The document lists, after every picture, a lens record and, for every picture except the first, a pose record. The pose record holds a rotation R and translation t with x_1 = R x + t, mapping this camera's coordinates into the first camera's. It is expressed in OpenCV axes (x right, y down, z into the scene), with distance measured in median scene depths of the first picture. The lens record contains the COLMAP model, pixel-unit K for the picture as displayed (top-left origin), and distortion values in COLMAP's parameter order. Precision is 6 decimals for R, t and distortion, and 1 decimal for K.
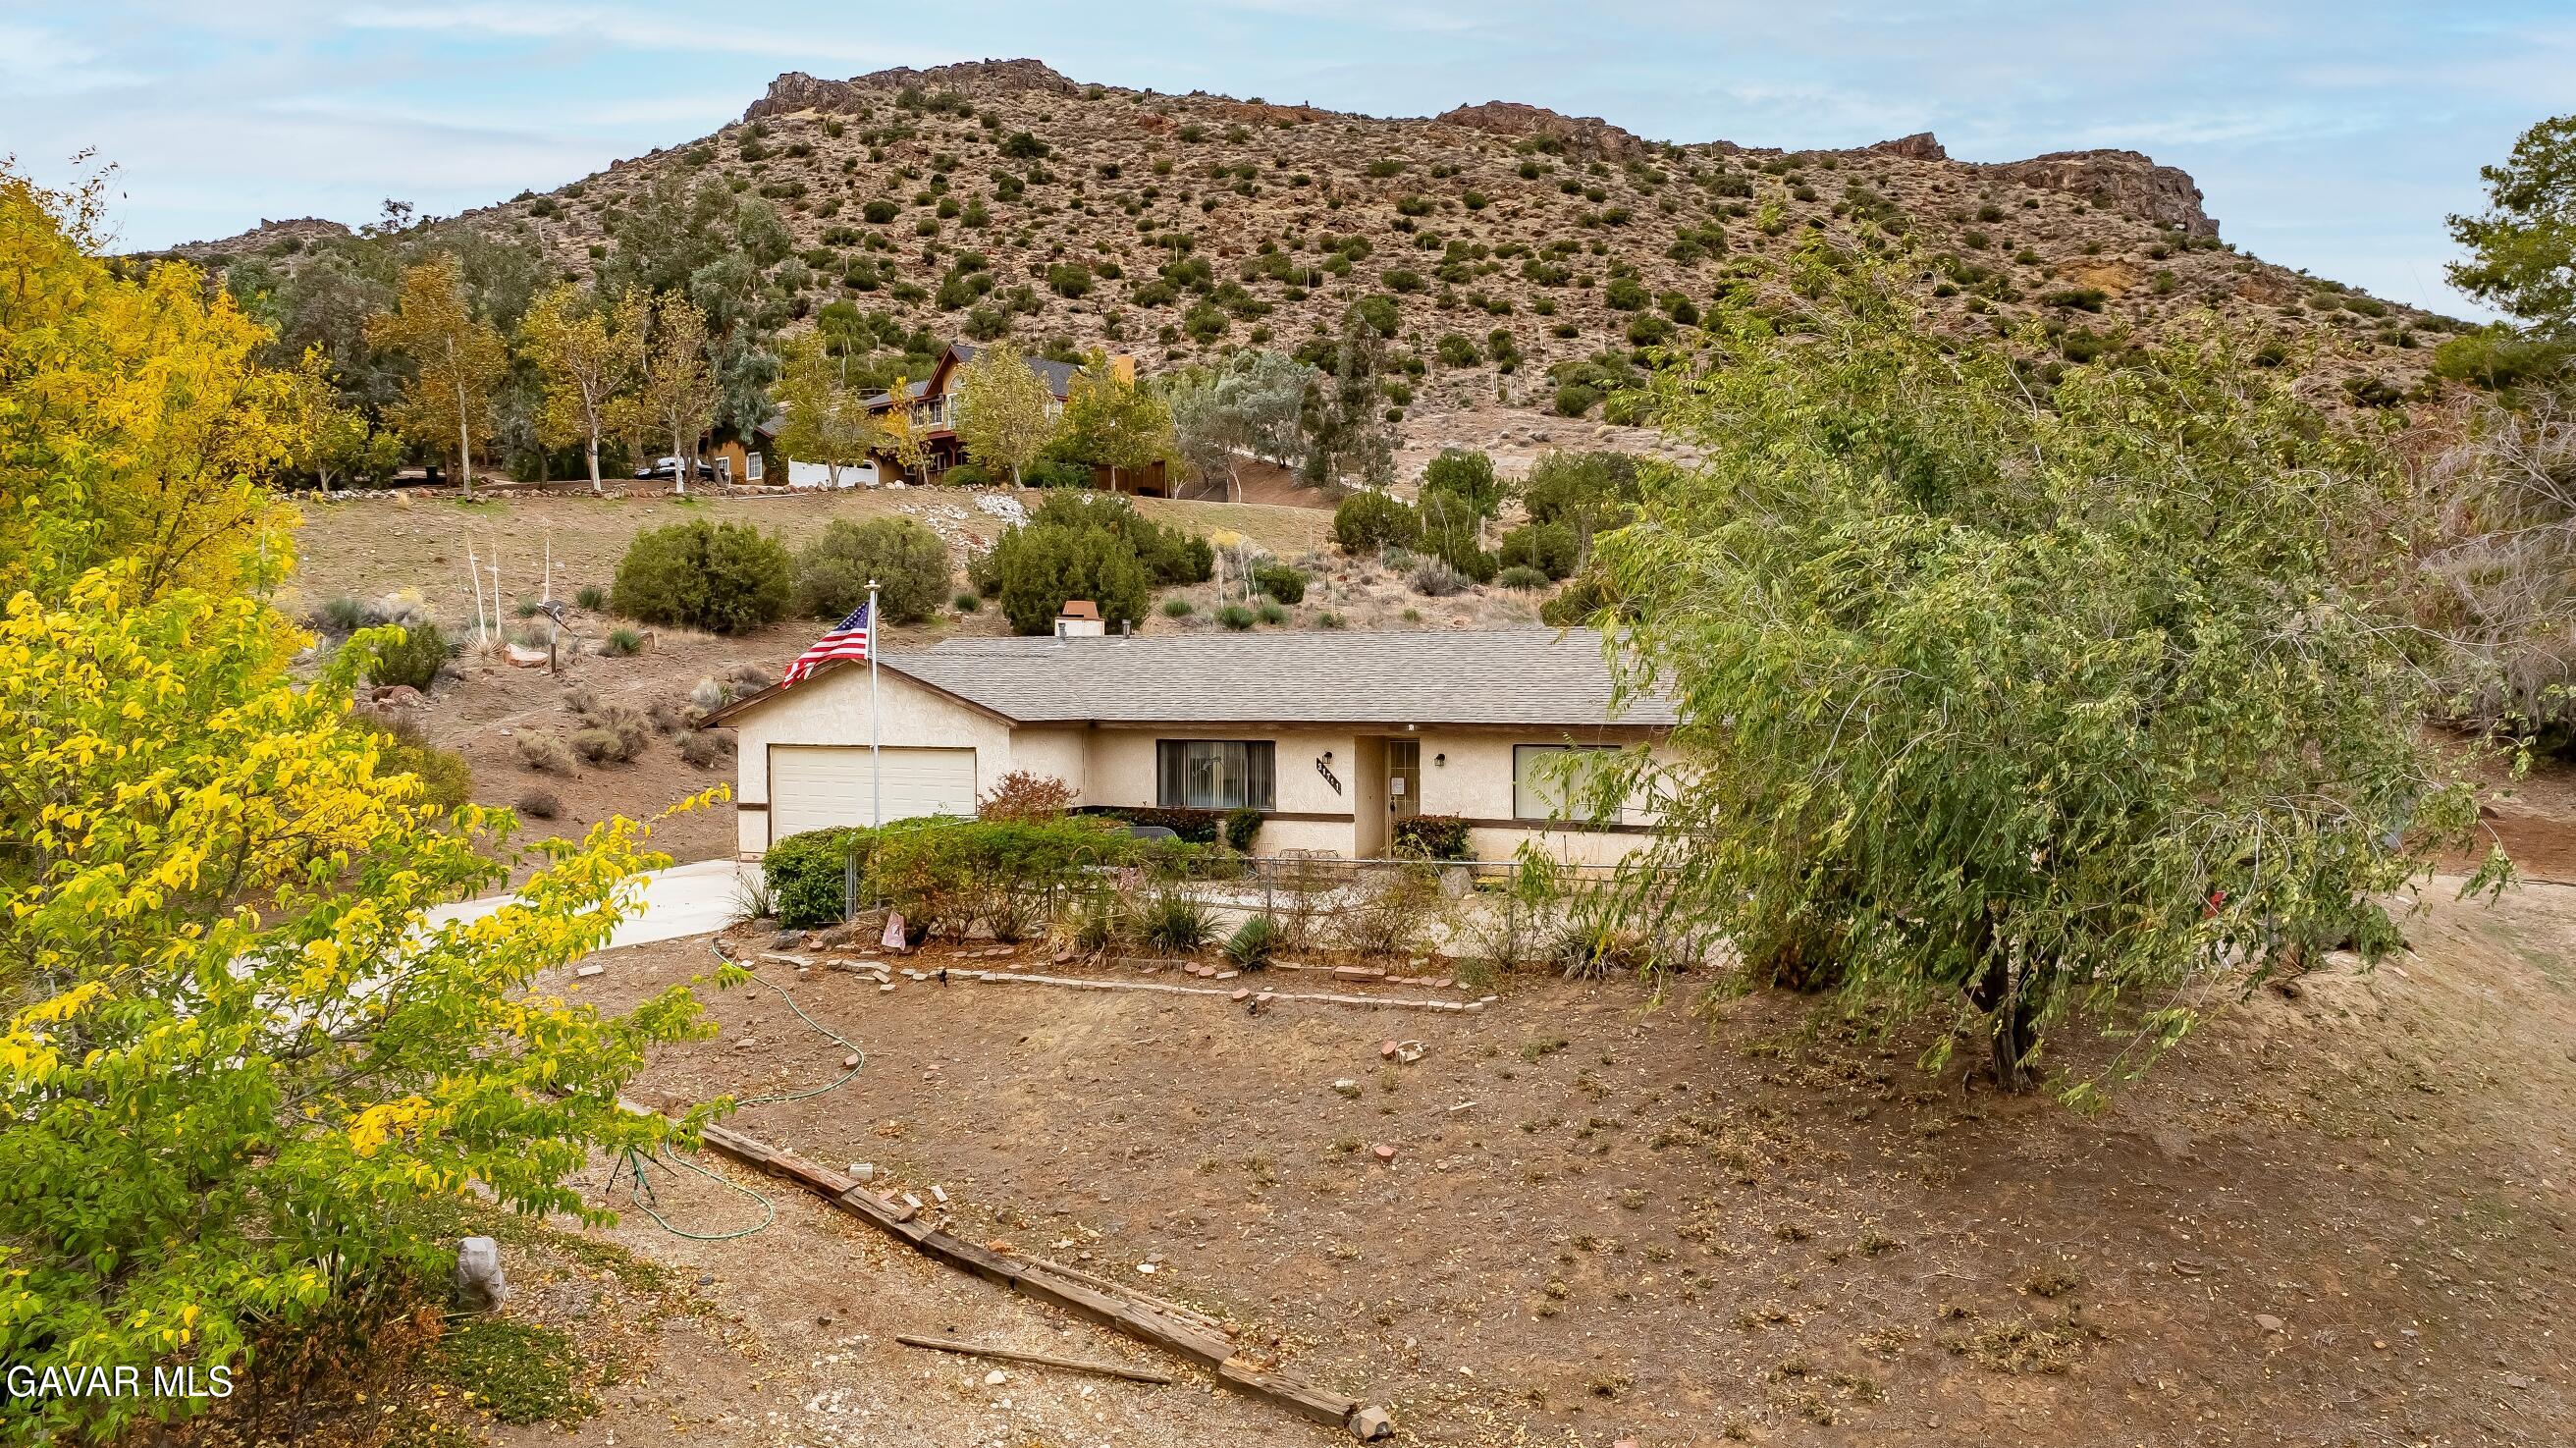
lens RADIAL K [[1823.0, 0, 1253.1], [0, 1823.0, 722.5], [0, 0, 1]] dist [-0.046028, -0.000397]
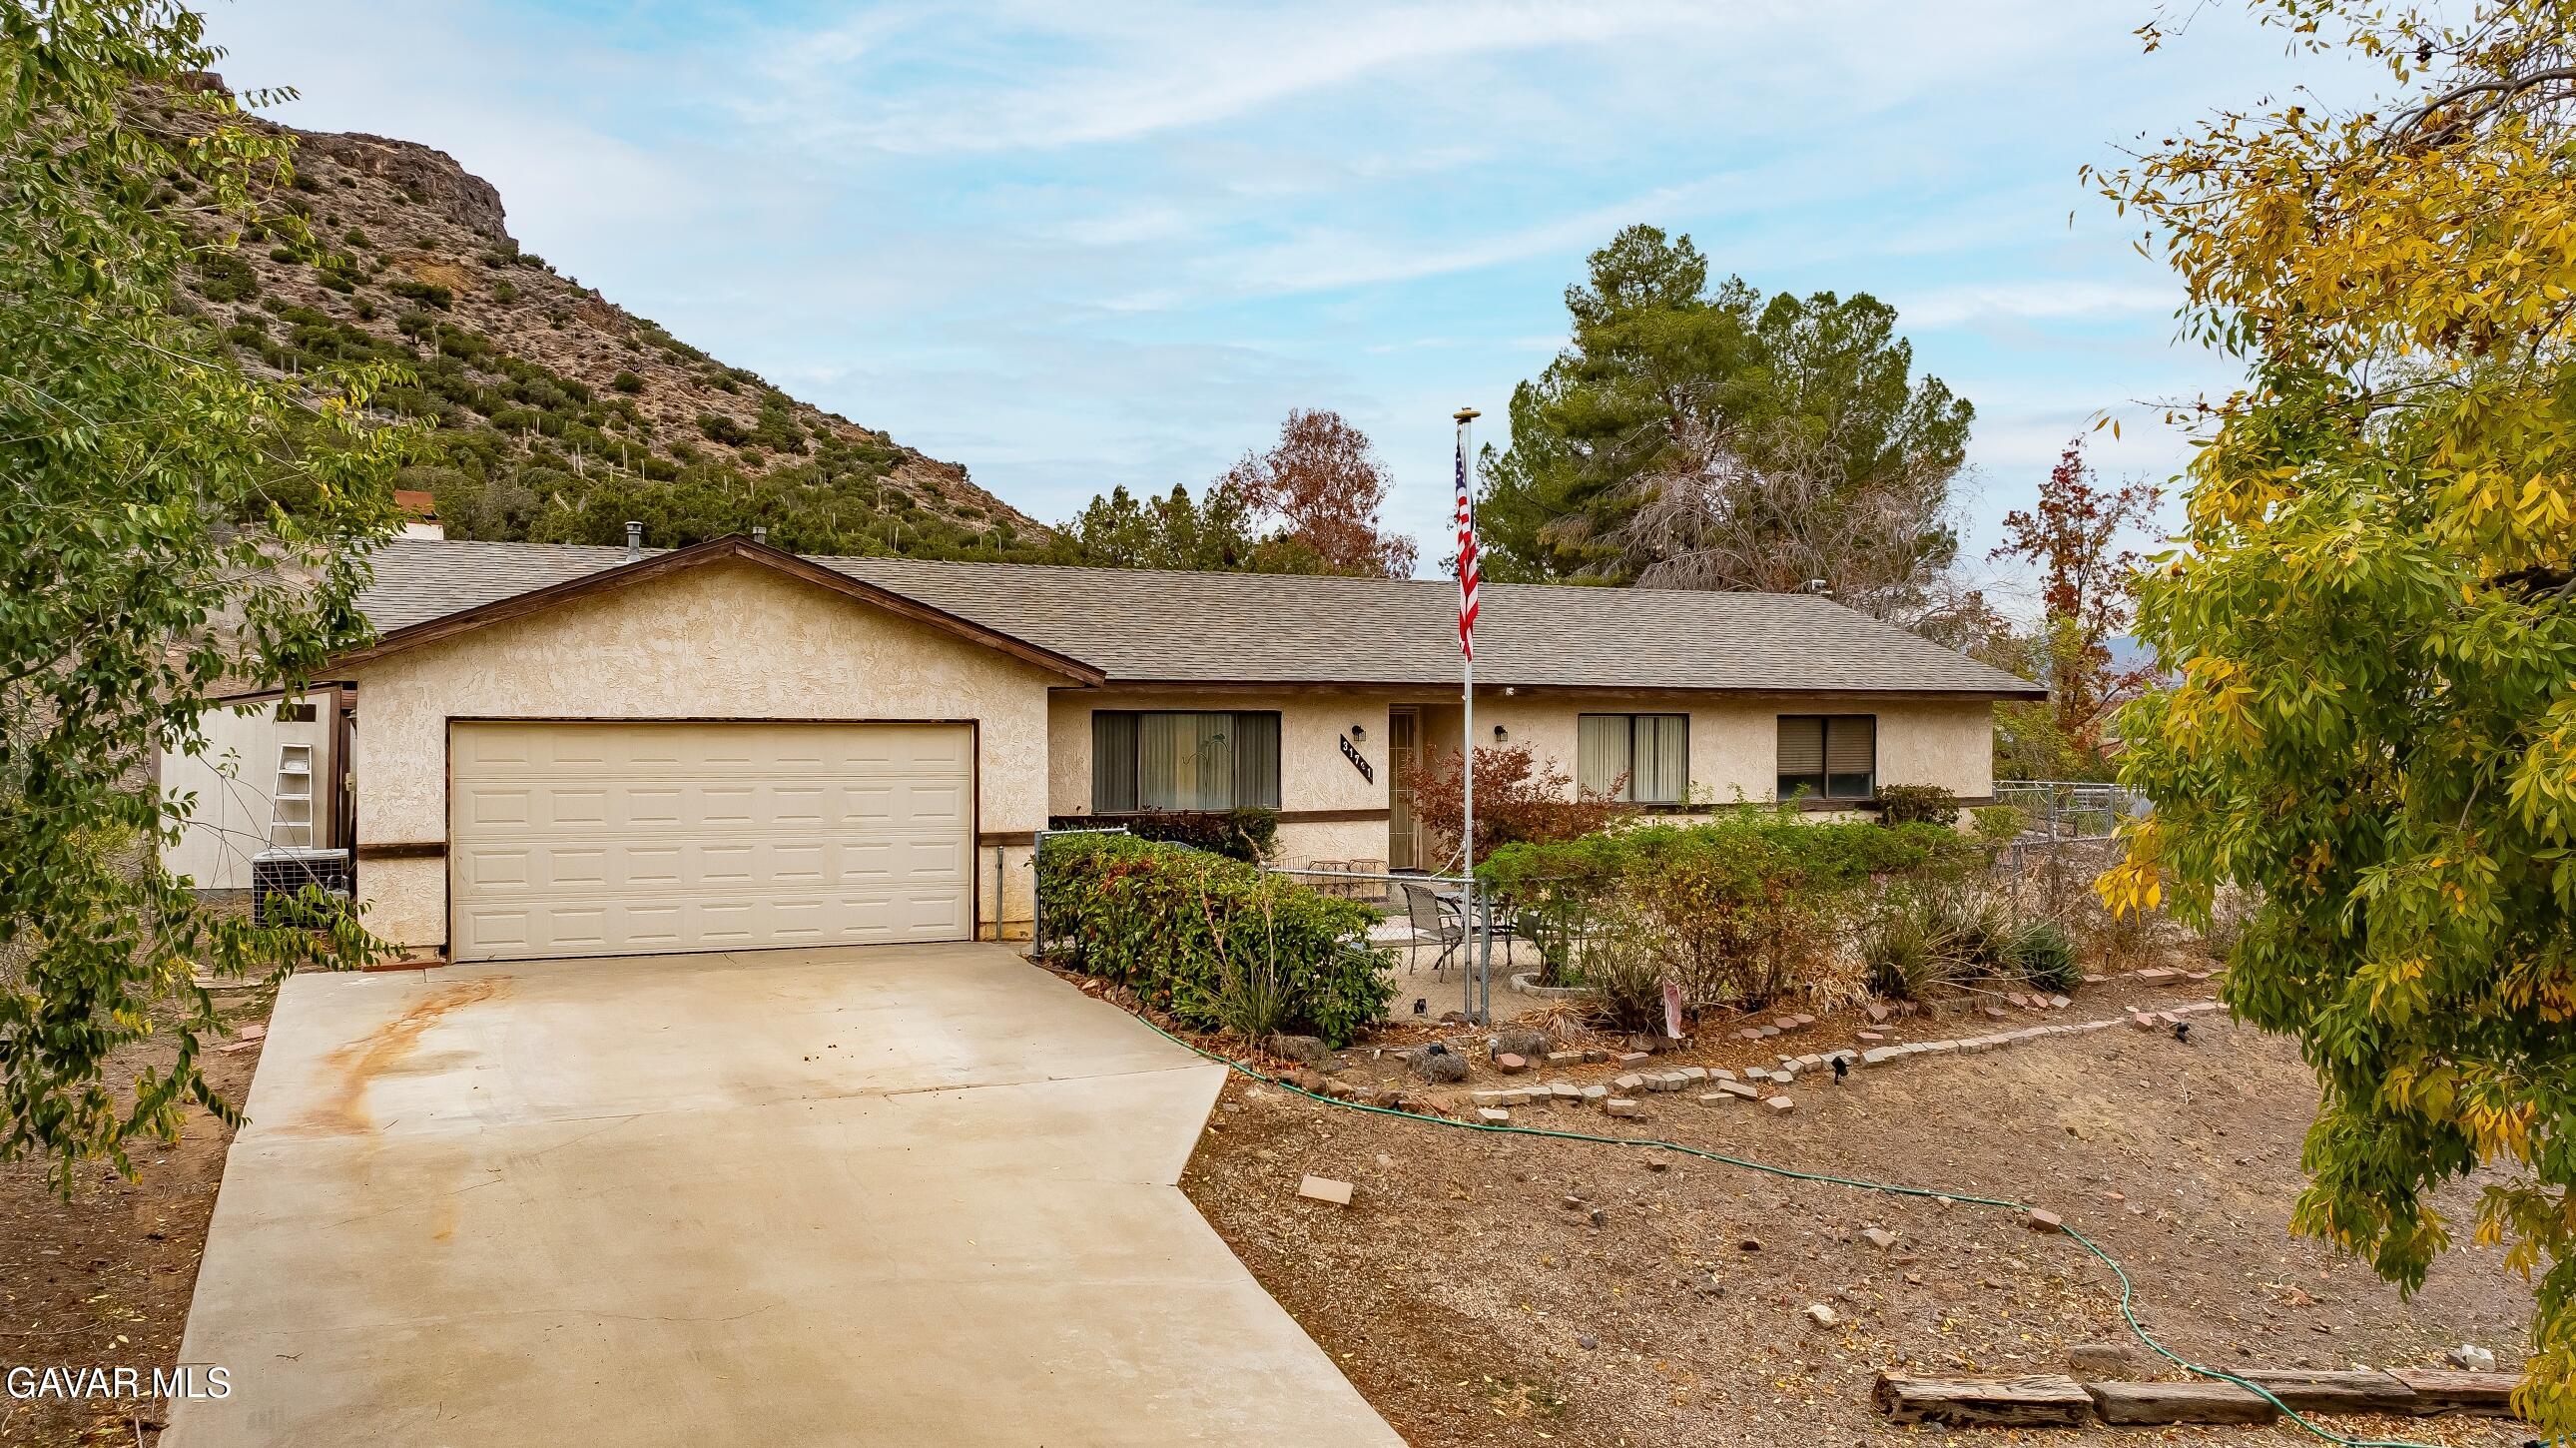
lens RADIAL K [[1825.6, 0, 1277.0], [0, 1825.6, 728.9], [0, 0, 1]] dist [-0.024737, 0.009797]
pose [[0.572623, -0.000046, 0.819819, -0.070862], [0.004867, 0.999983, -0.003343, 0.002275], [-0.819804, 0.005904, 0.572614, 0.072040]]
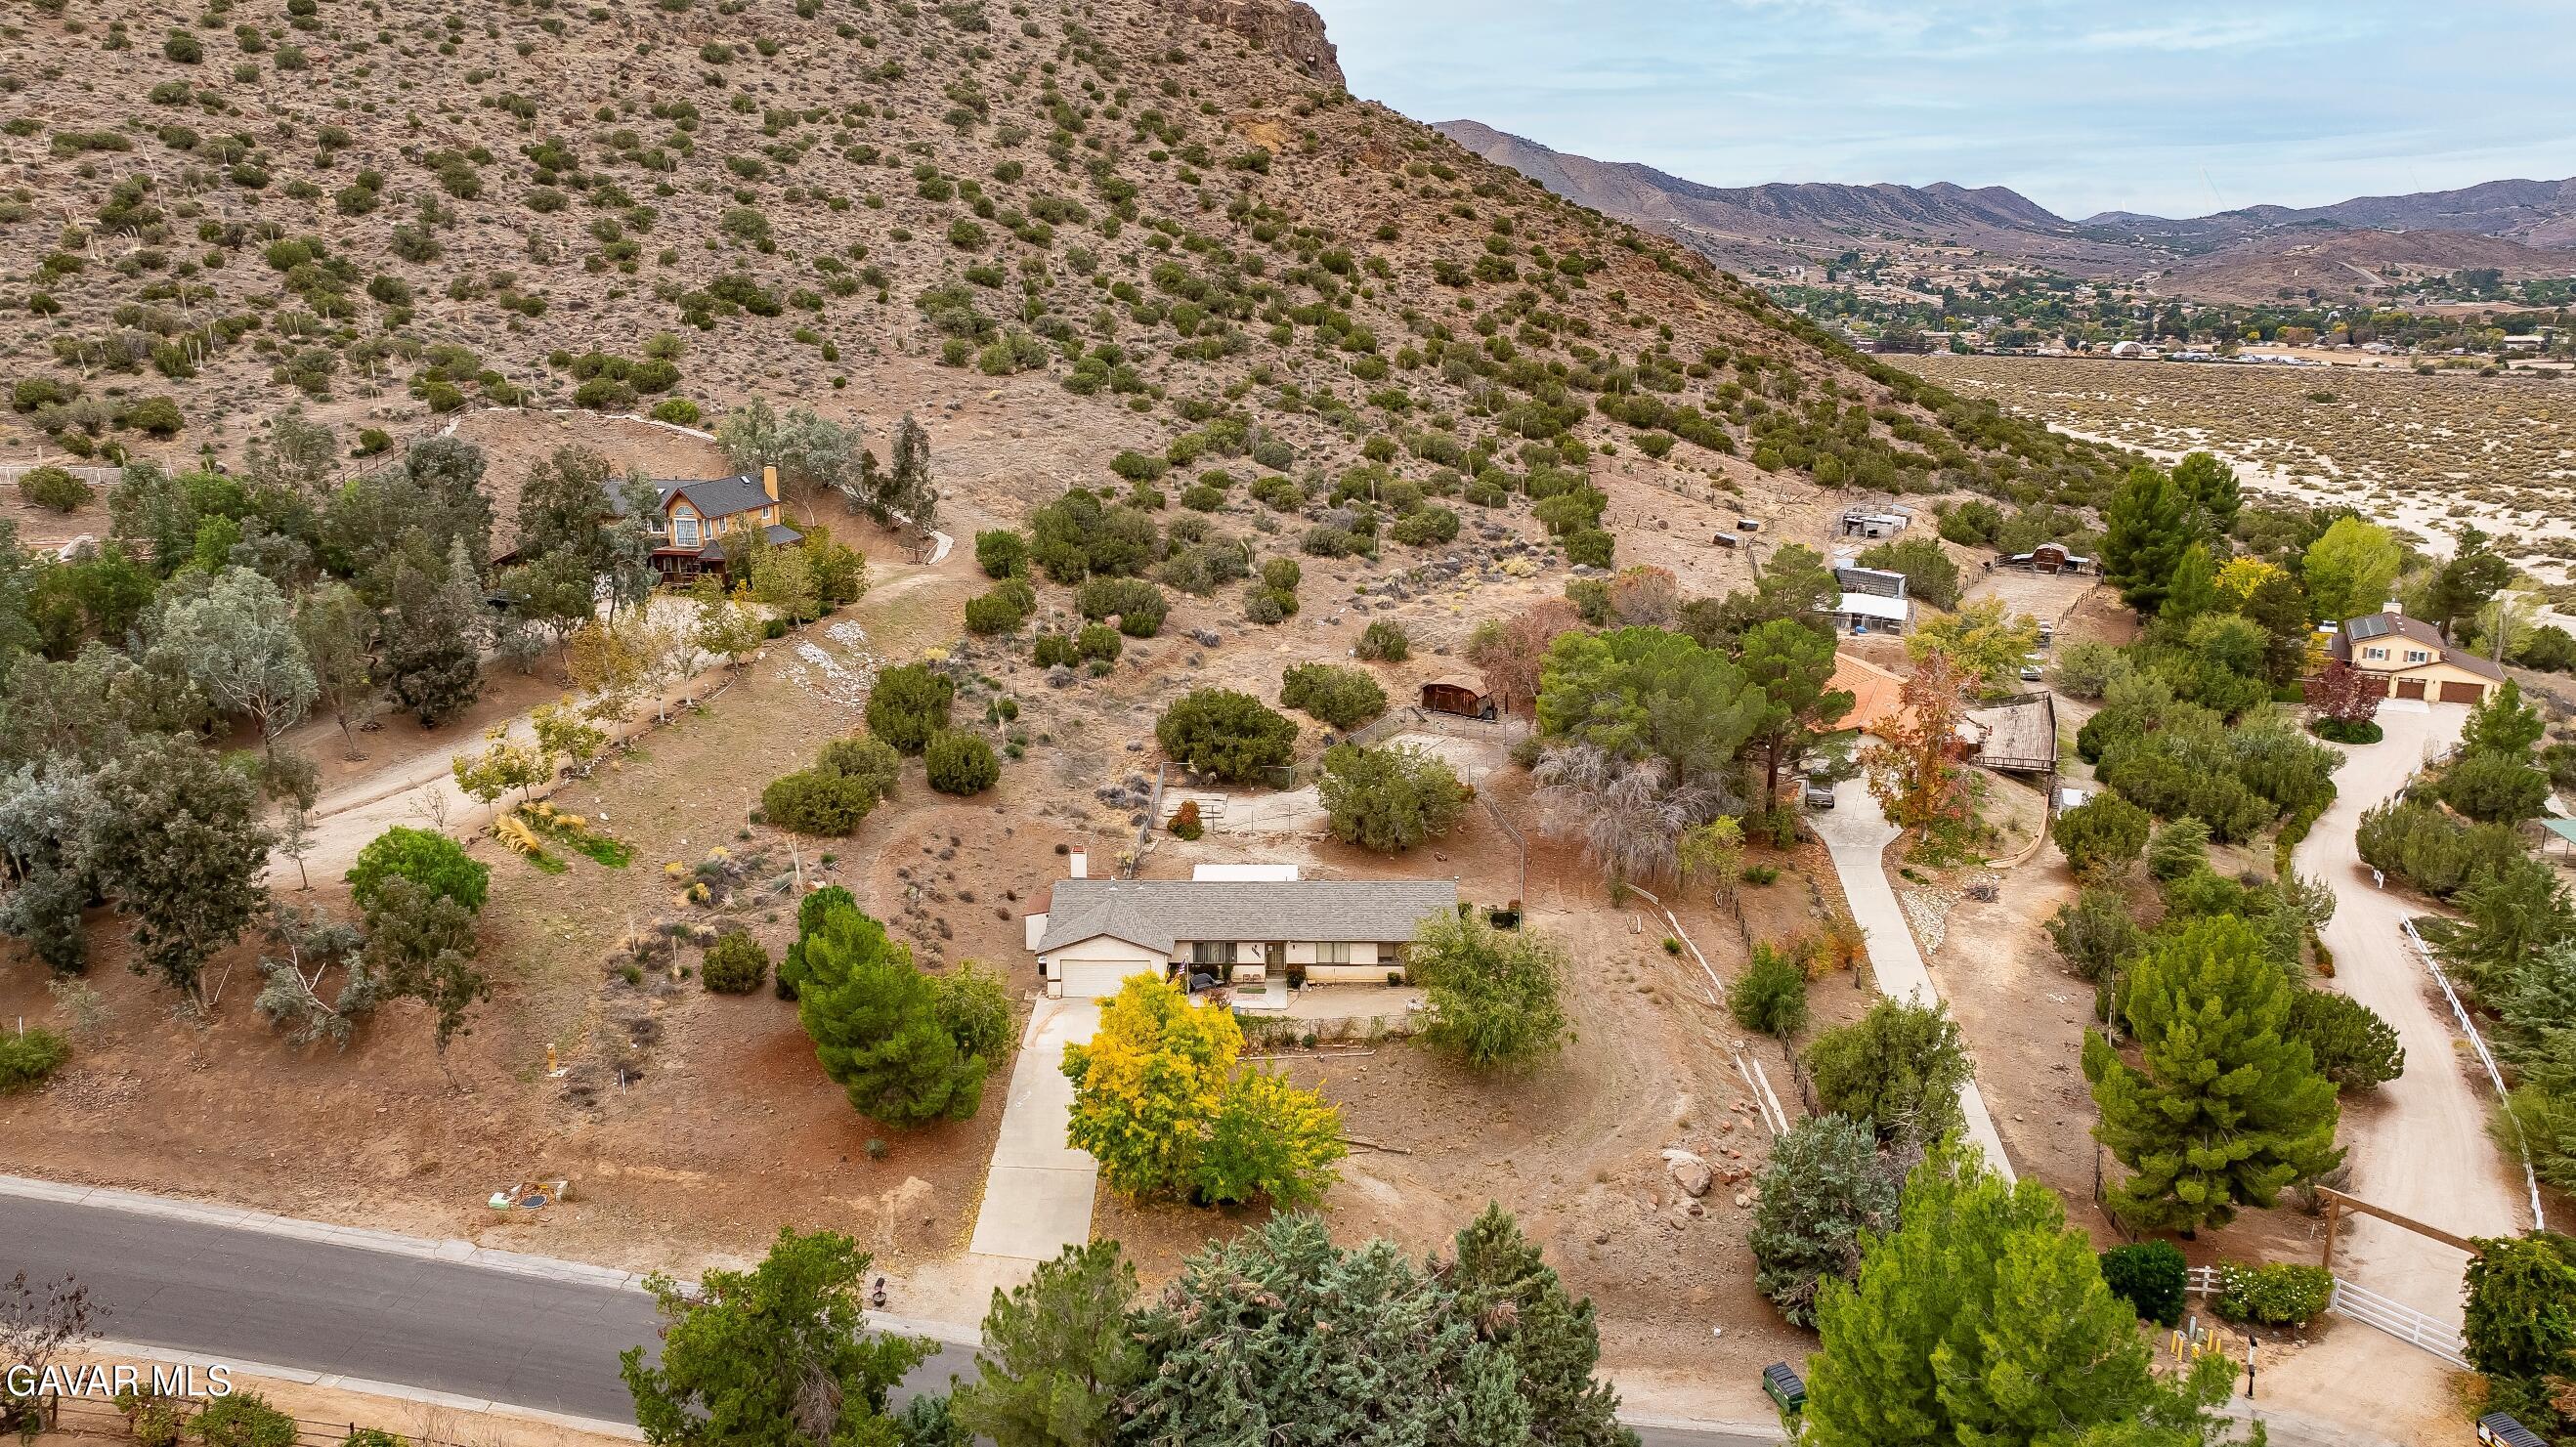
lens RADIAL K [[1825.3, 0, 1277.0], [0, 1825.3, 728.3], [0, 0, 1]] dist [-0.024737, 0.009797]
pose [[0.882910, -0.120445, 0.453831, -0.164208], [0.012679, 0.972303, 0.233380, -0.135854], [-0.469371, -0.200299, 0.859983, -0.211923]]
